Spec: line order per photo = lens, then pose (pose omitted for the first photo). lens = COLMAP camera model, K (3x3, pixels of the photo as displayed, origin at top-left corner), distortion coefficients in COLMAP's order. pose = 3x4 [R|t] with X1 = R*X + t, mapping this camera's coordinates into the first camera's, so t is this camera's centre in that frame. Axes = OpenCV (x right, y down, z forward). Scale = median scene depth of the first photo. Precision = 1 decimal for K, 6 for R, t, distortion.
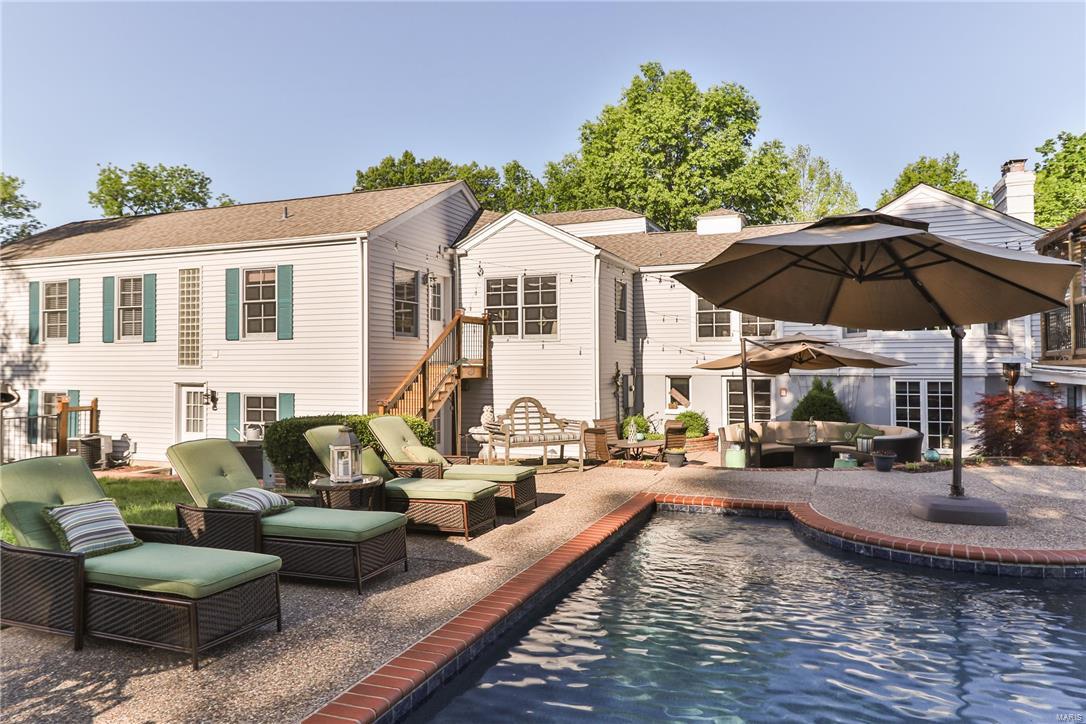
lens RADIAL K [[707.9, 0, 562.8], [0, 707.9, 348.1], [0, 0, 1]] dist [0.007940, -0.001068]
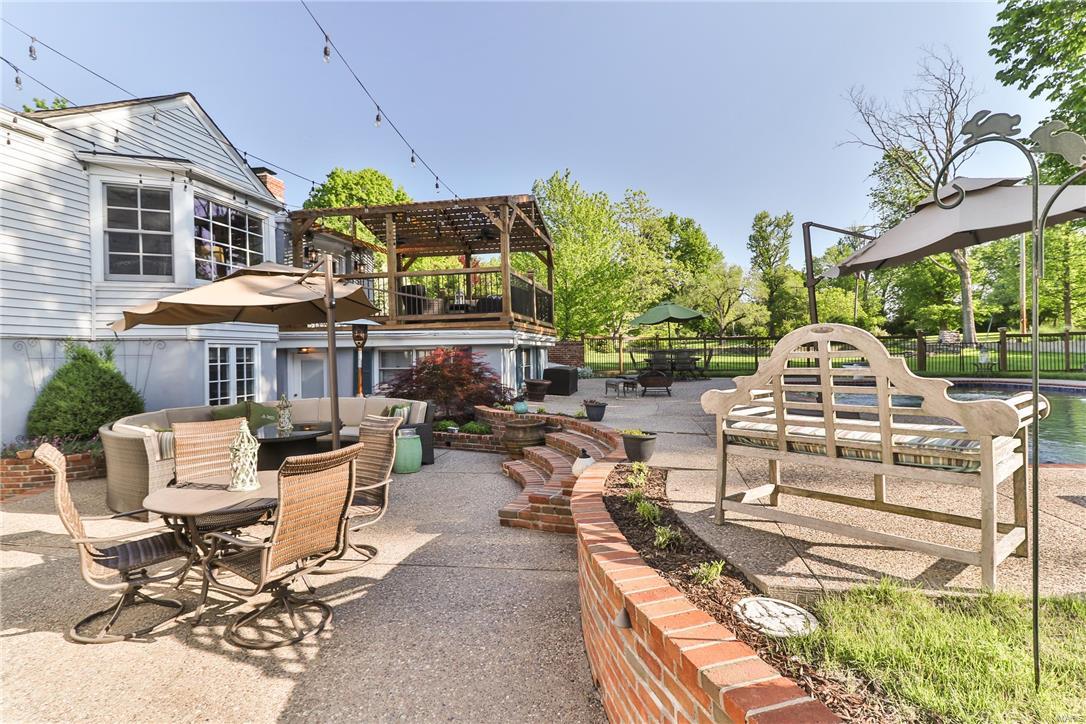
lens RADIAL K [[558.9, 0, 545.9], [0, 558.9, 349.7], [0, 0, 1]] dist [0.012975, -0.001170]
pose [[-0.182288, 0.014347, 0.983141, -0.171046], [-0.007647, 0.999843, -0.016009, 0.053123], [-0.983215, -0.010436, -0.182150, 0.710226]]
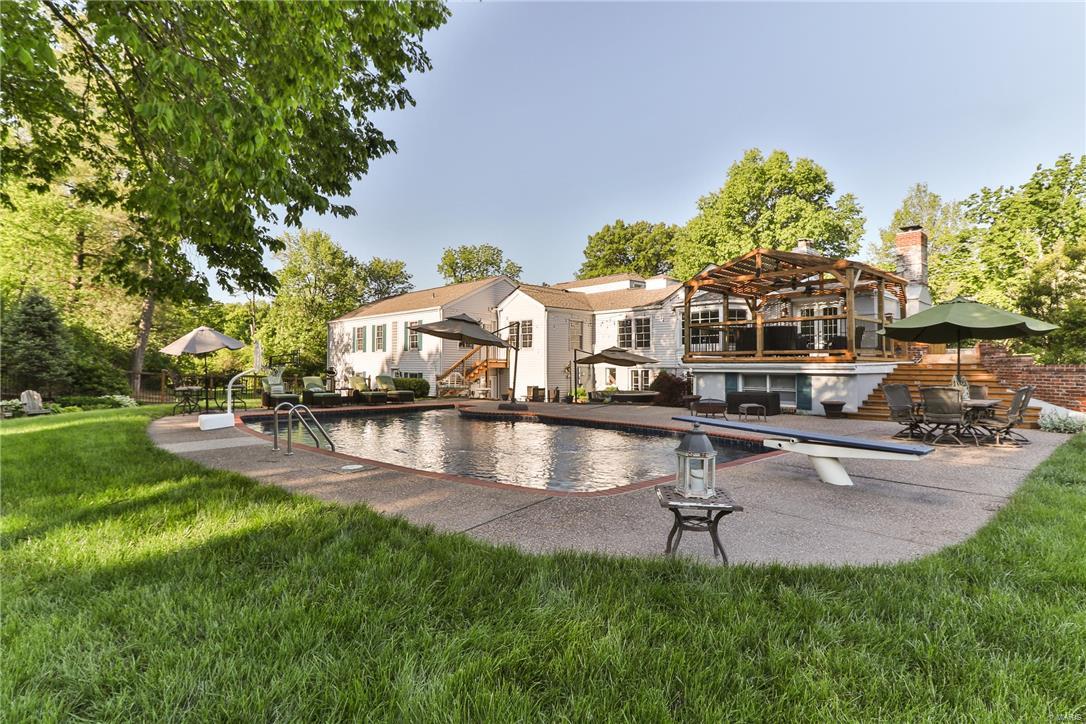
lens RADIAL K [[544.7, 0, 546.1], [0, 544.7, 350.7], [0, 0, 1]] dist [0.022272, -0.000278]
pose [[0.901172, -0.005586, -0.433426, 0.699221], [0.003586, 0.999979, -0.005432, -0.000194], [0.433447, 0.003341, 0.901173, -0.435612]]
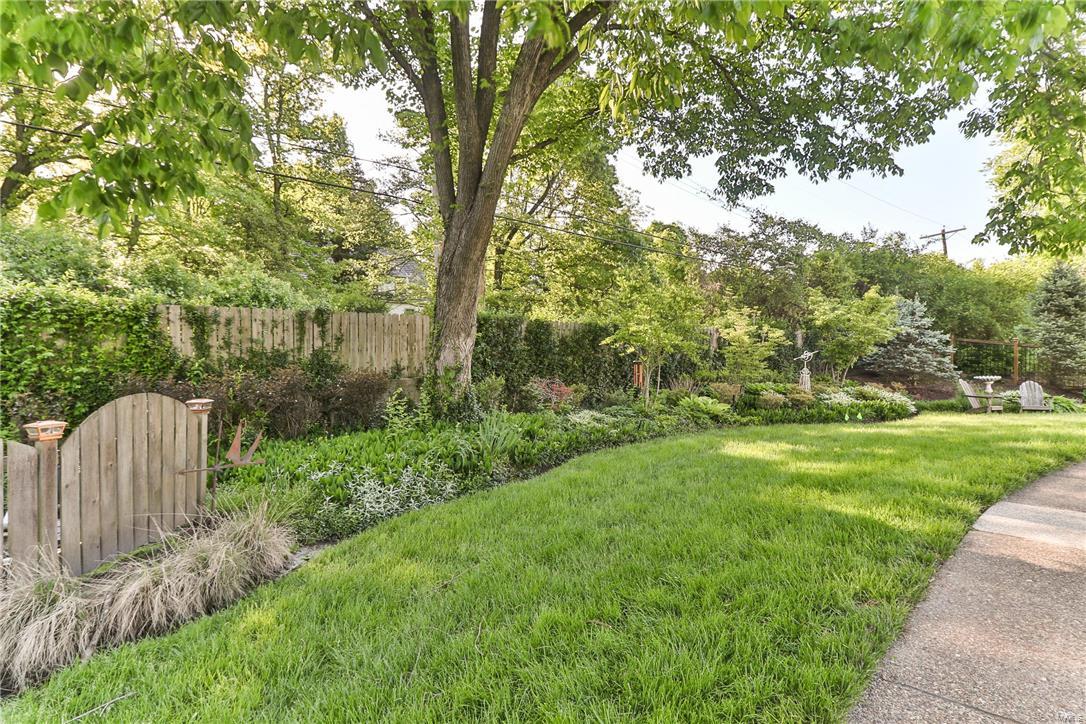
lens RADIAL K [[558.9, 0, 545.9], [0, 558.9, 349.7], [0, 0, 1]] dist [0.012975, -0.001170]
pose [[-0.445794, 0.011458, -0.895062, 0.533040], [0.031024, 0.999515, -0.002656, -0.006598], [0.894598, -0.028952, -0.445934, -0.218201]]
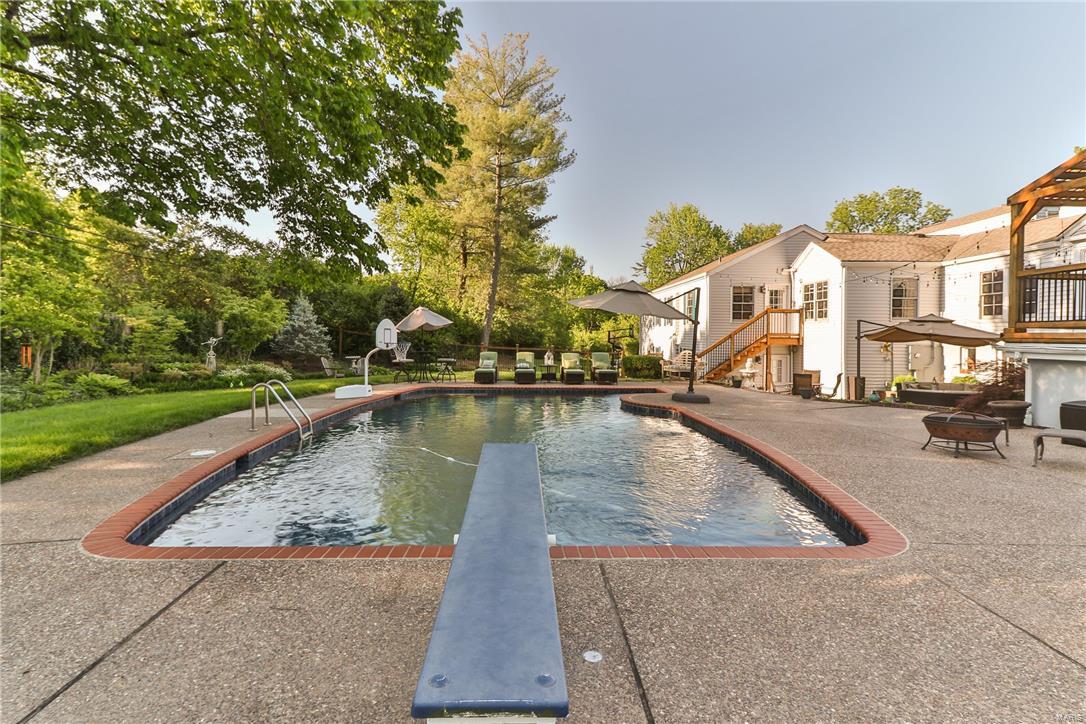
lens RADIAL K [[558.6, 0, 539.8], [0, 558.6, 338.7], [0, 0, 1]] dist [0.011460, -0.000755]
pose [[0.385613, 0.008735, -0.922619, 0.849246], [0.012674, 0.999811, 0.014763, 0.000049], [0.922574, -0.017386, 0.385429, -0.073394]]
